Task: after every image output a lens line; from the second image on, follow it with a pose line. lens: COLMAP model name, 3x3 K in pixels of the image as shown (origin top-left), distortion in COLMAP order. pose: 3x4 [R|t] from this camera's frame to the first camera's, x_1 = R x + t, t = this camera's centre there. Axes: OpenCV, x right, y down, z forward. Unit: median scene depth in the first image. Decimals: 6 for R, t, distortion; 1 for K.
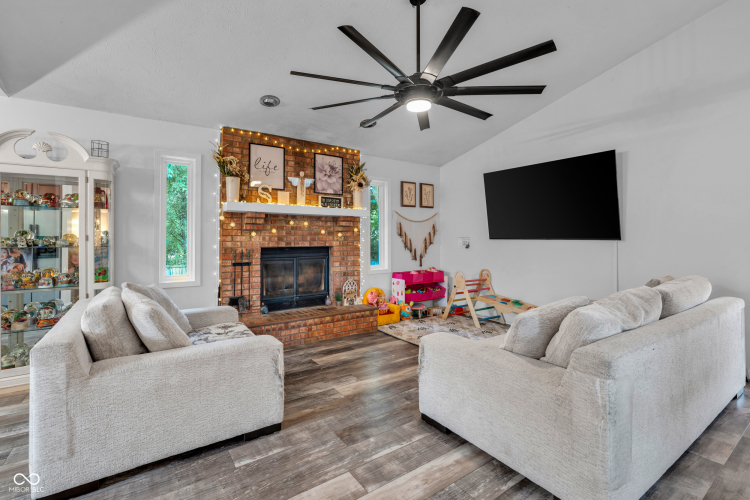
lens RADIAL K [[344.3, 0, 376.8], [0, 344.3, 237.2], [0, 0, 1]] dist [-0.000919, -0.000044]
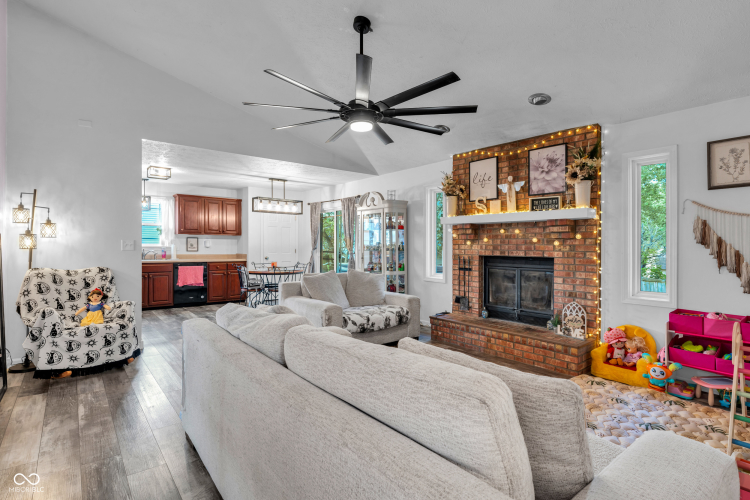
lens RADIAL K [[375.4, 0, 375.0], [0, 375.4, 250.0], [0, 0, 1]] dist [-0.000898, 0.000035]
pose [[0.076490, 0.014388, -0.996967, 0.789788], [-0.002856, 0.999895, 0.014212, -0.002759], [0.997066, 0.001760, 0.076523, 0.564708]]
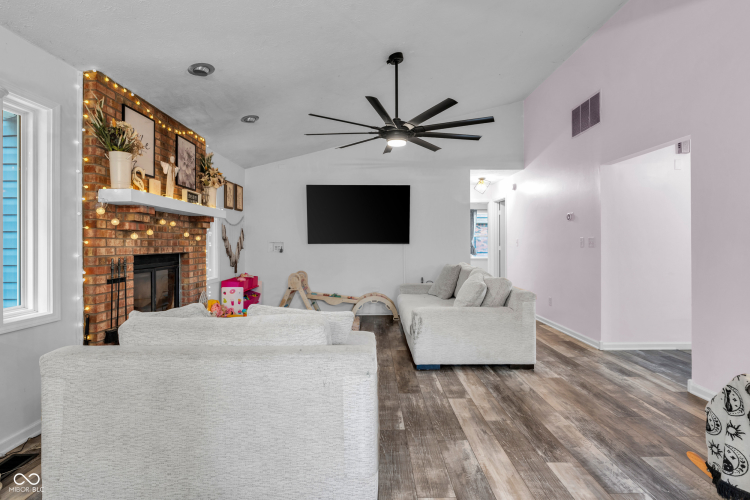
lens RADIAL K [[375.4, 0, 375.0], [0, 375.4, 250.0], [0, 0, 1]] dist [-0.000898, 0.000035]
pose [[0.564377, -0.014766, 0.825385, -0.671957], [-0.001937, 0.999814, 0.019211, 0.002765], [-0.825515, -0.012442, 0.564243, 0.147429]]
